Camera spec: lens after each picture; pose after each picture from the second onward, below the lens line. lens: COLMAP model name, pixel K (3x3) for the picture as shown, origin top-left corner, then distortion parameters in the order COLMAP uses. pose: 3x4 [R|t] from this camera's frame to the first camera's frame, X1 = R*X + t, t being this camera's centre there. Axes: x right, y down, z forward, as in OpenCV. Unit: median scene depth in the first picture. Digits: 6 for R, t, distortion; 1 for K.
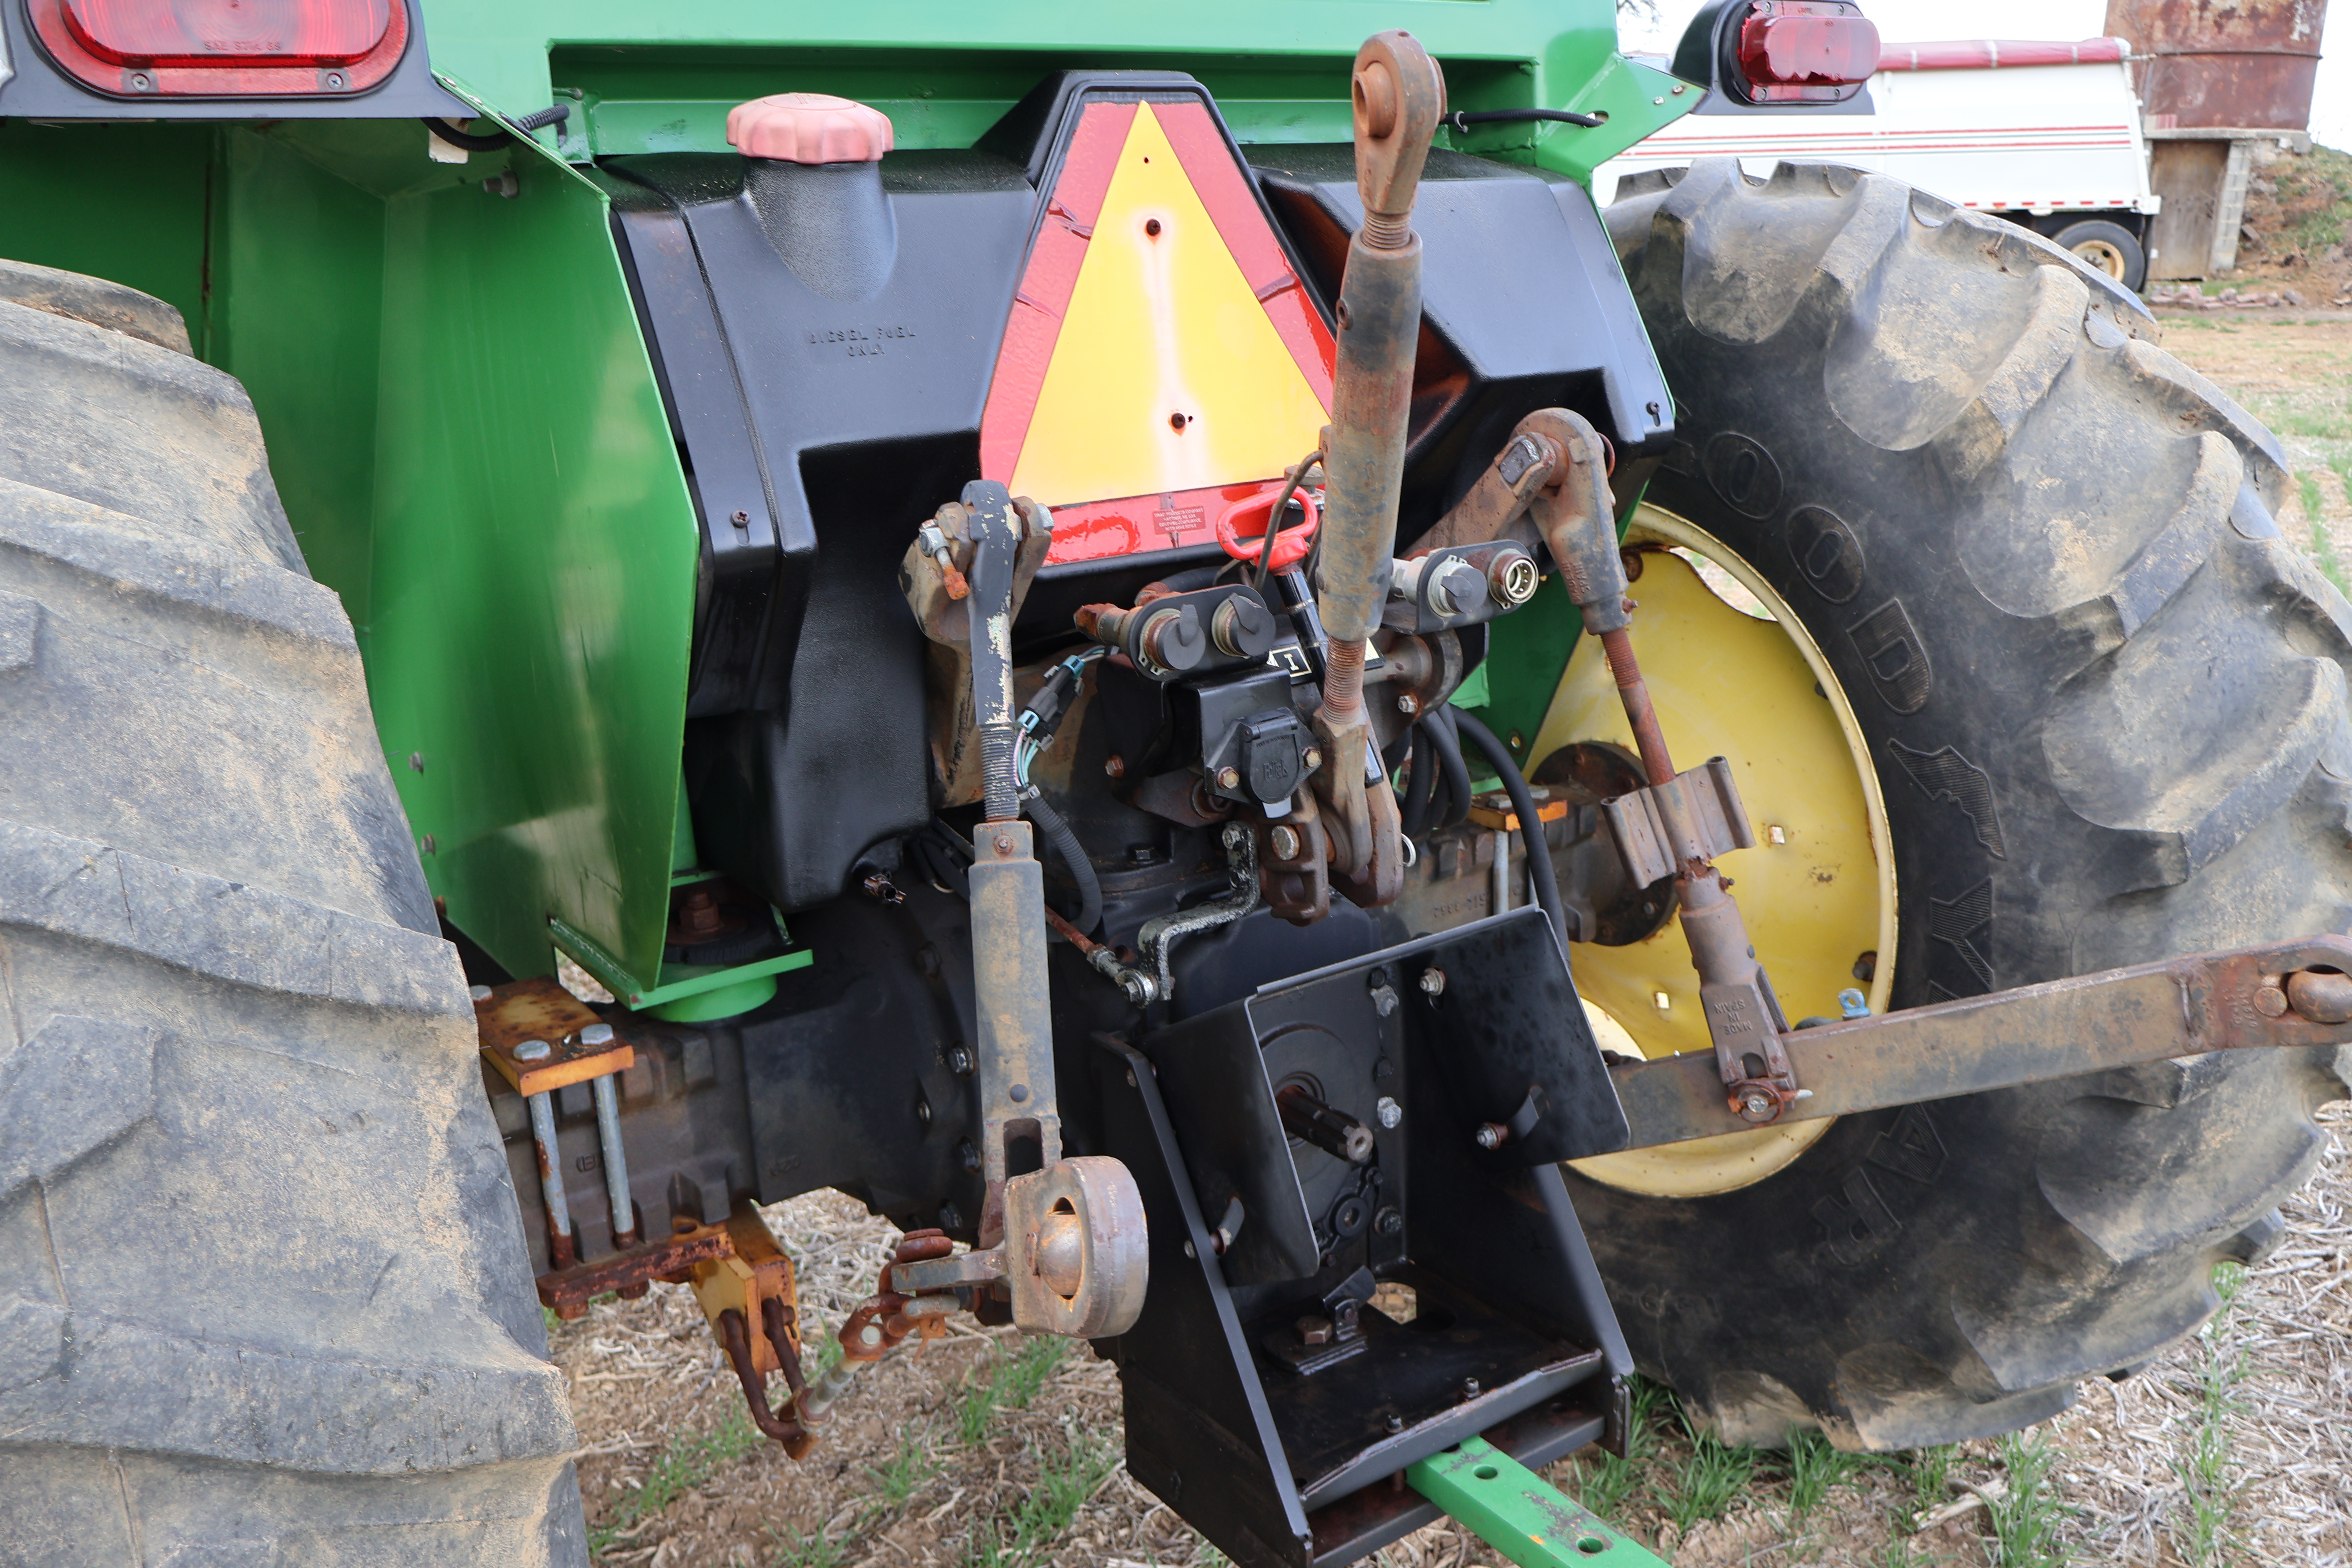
lens RADIAL K [[1985.9, 0, 1175.9], [0, 1985.9, 782.8], [0, 0, 1]] dist [0.001128, 0.005366]
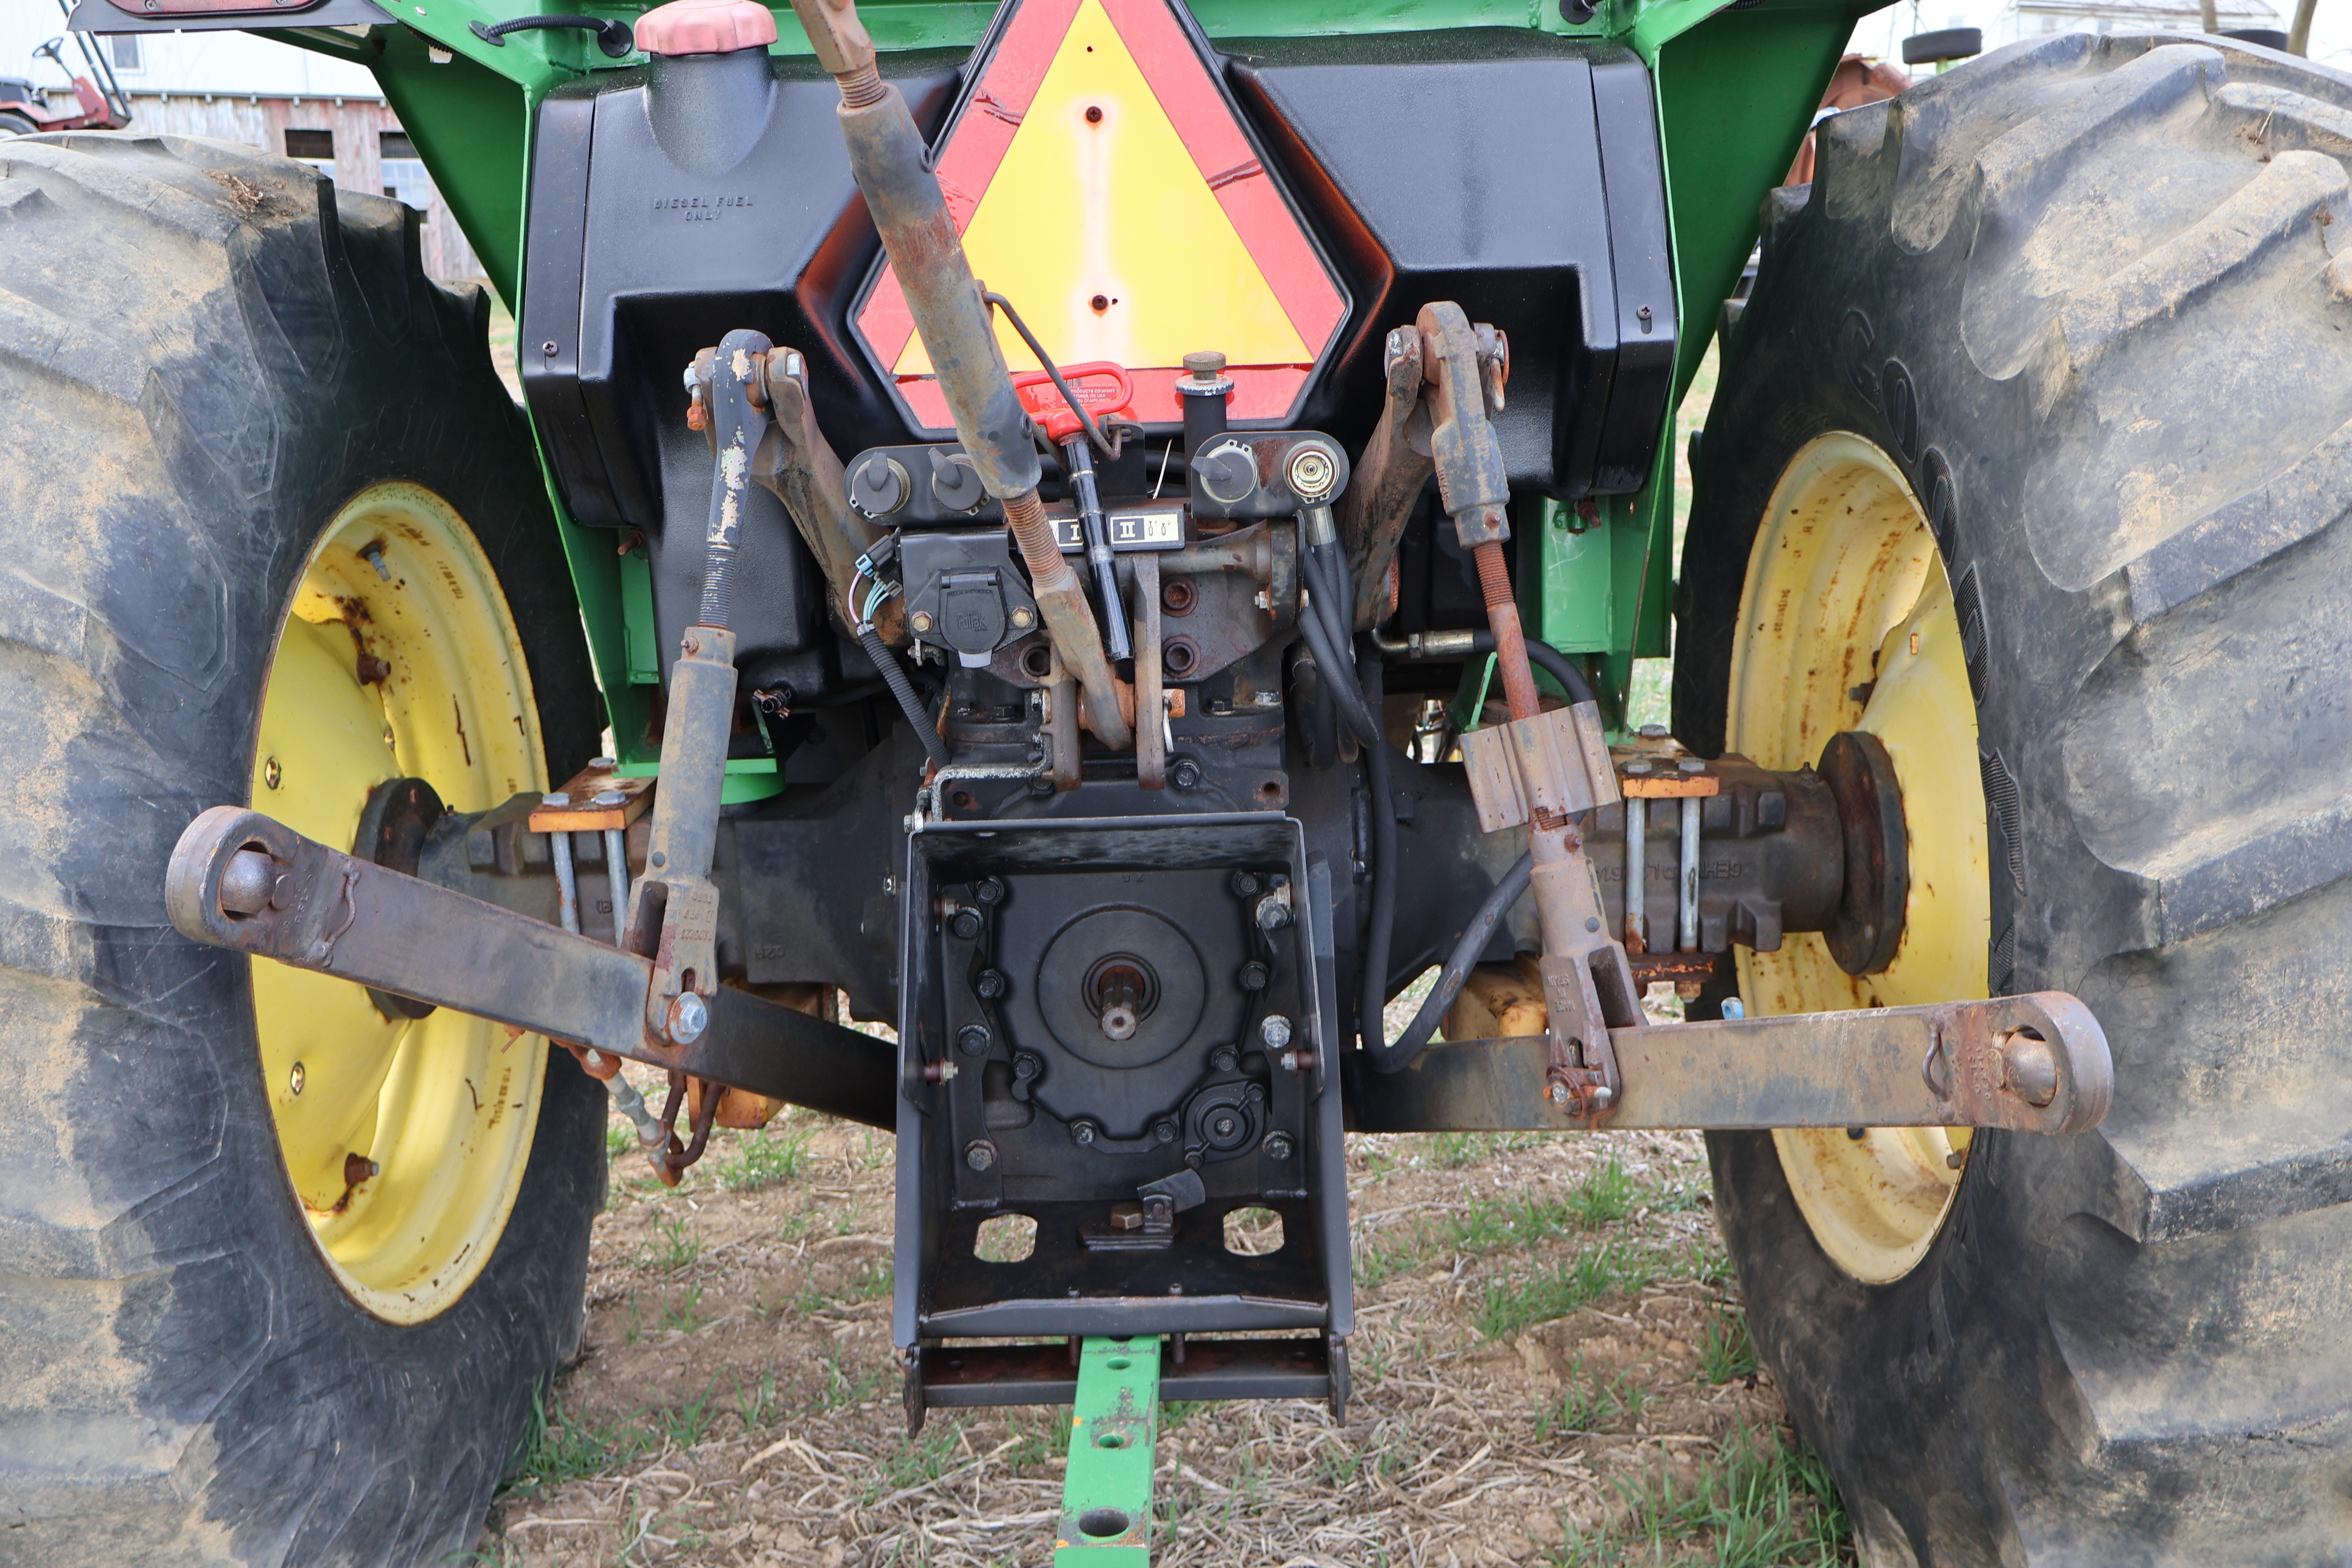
lens RADIAL K [[2152.6, 0, 1175.8], [0, 2152.6, 787.4], [0, 0, 1]] dist [0.013669, 0.000000]
pose [[0.820758, 0.150372, -0.551131, 0.630186], [-0.154023, 0.987258, 0.039991, 0.014442], [0.550122, 0.052064, 0.833460, 0.092926]]
